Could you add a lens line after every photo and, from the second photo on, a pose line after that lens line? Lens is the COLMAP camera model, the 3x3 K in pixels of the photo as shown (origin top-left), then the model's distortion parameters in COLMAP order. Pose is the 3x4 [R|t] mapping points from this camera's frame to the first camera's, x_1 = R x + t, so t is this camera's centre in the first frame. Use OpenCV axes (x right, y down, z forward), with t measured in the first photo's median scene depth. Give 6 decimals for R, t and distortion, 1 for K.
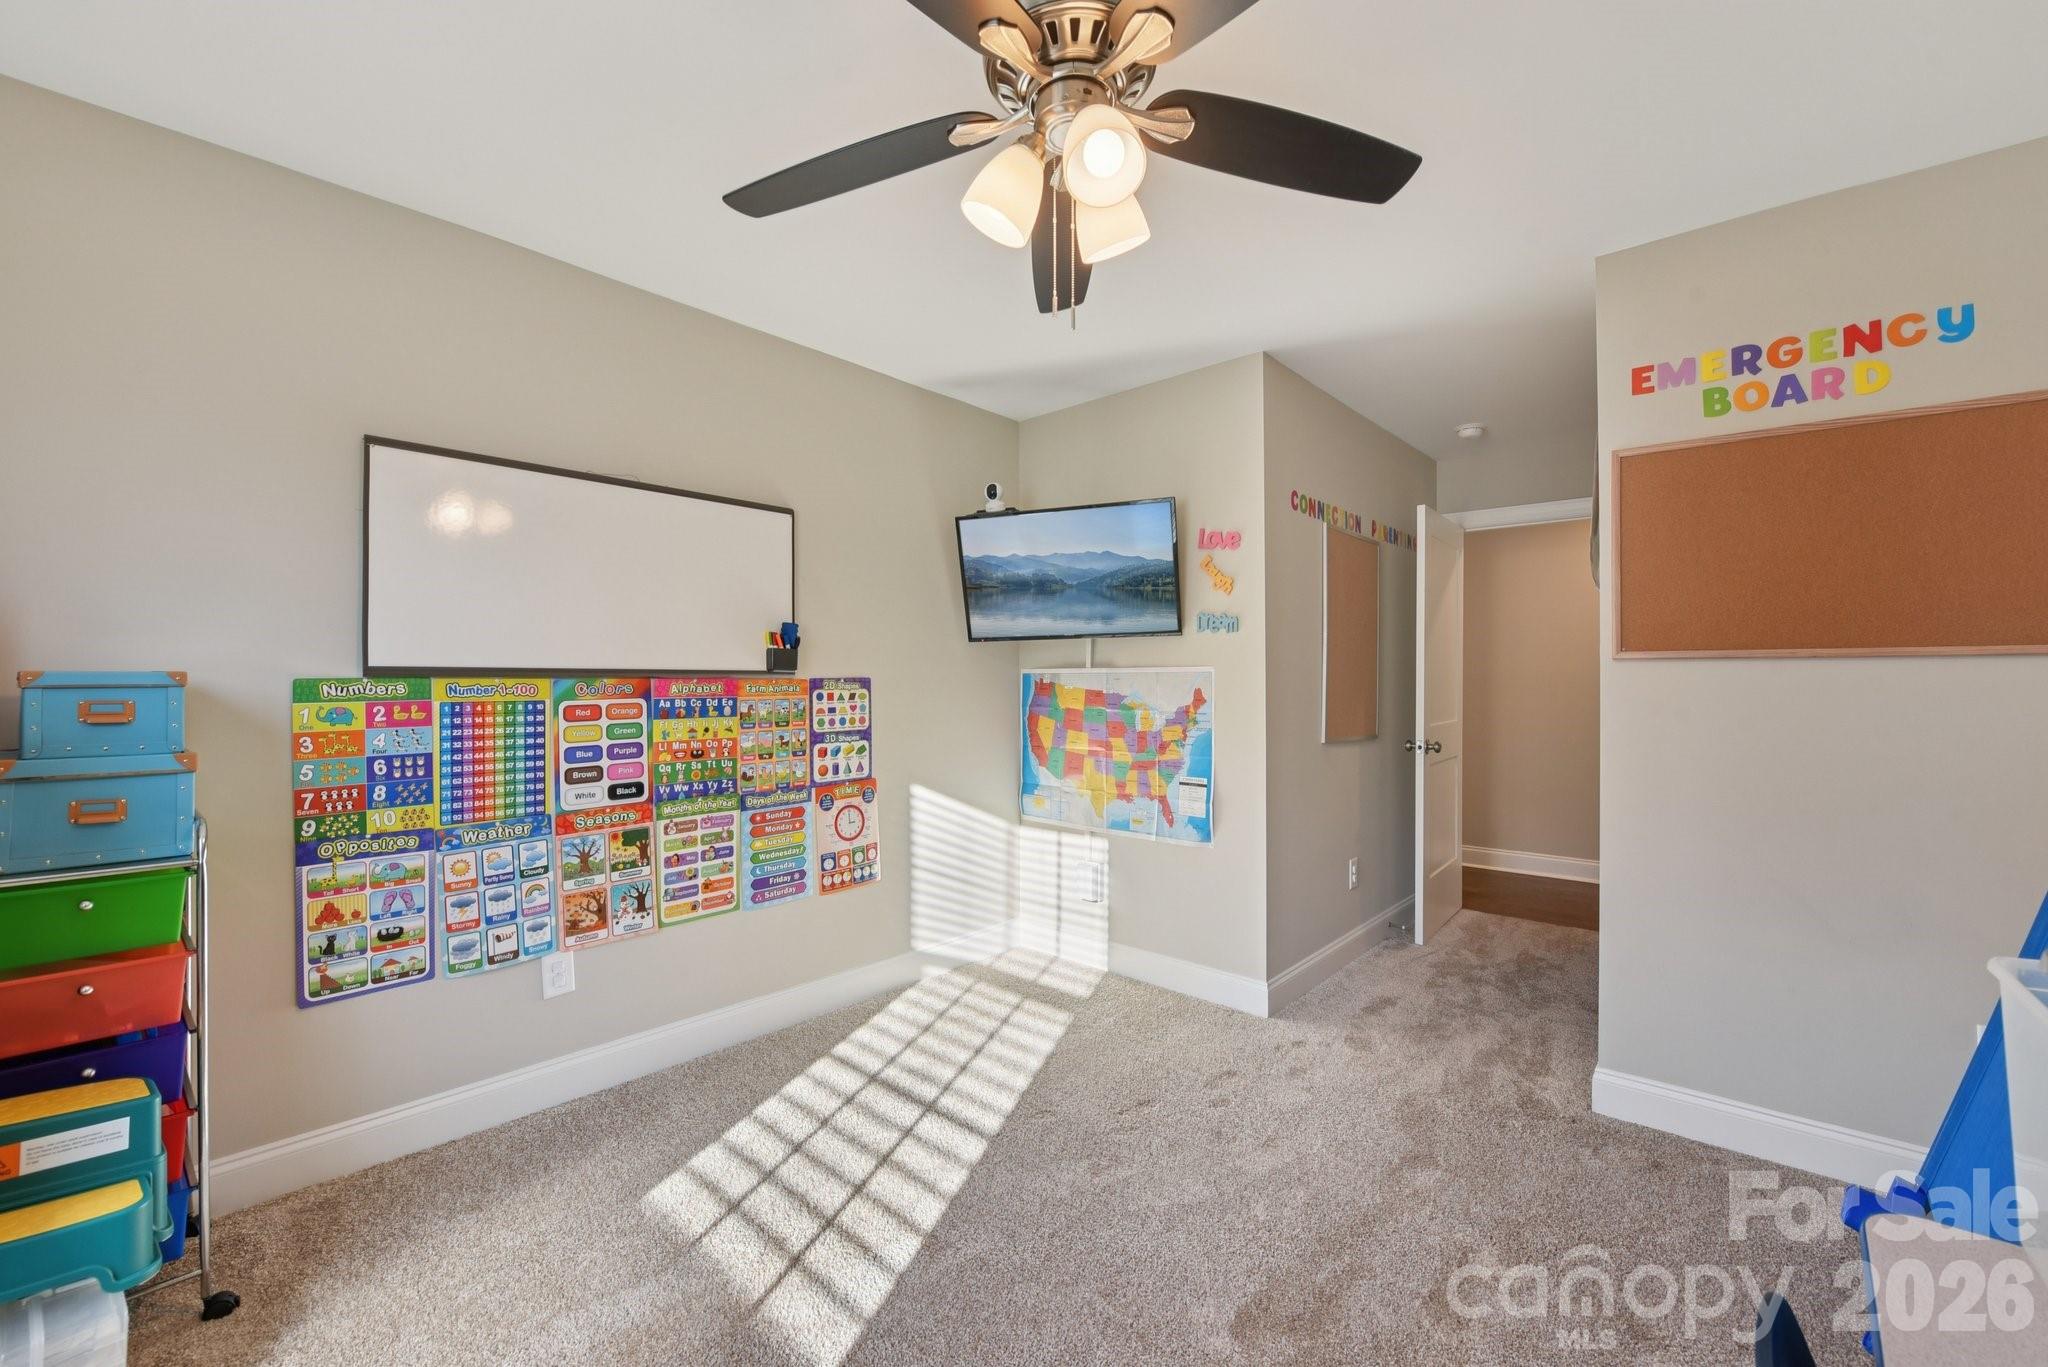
lens RADIAL K [[823.4, 0, 1021.3], [0, 823.4, 679.6], [0, 0, 1]] dist [-0.020332, -0.001812]
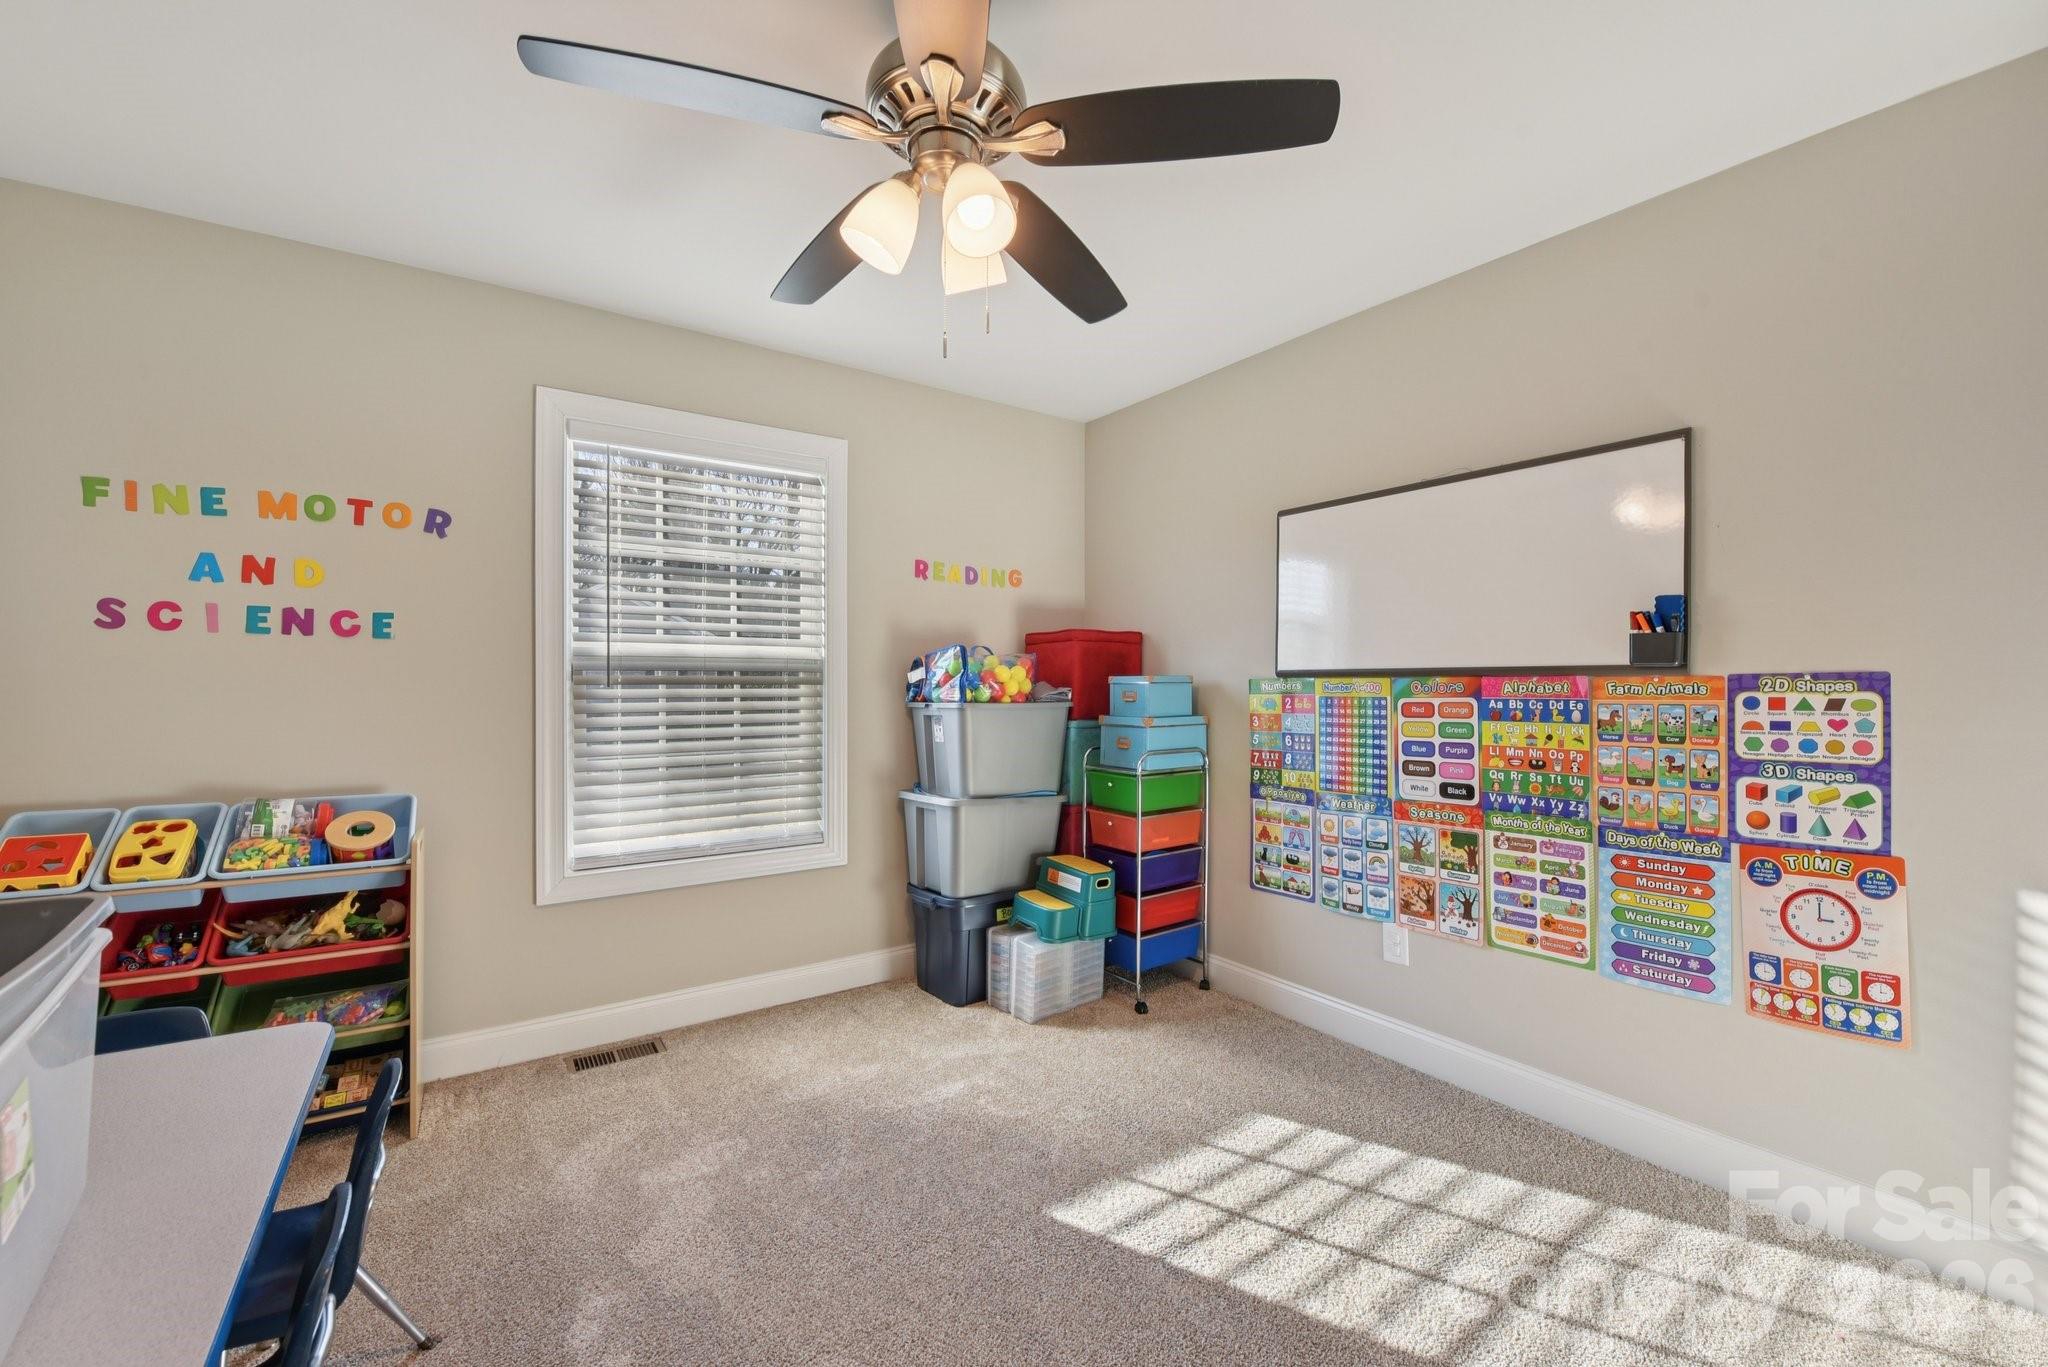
lens RADIAL K [[823.4, 0, 1022.1], [0, 823.4, 687.9], [0, 0, 1]] dist [-0.020332, -0.001812]
pose [[-0.230158, 0.006788, -0.973130, 0.586108], [0.004619, 0.999972, 0.005883, 0.003382], [0.973142, -0.003141, -0.230183, 0.707952]]
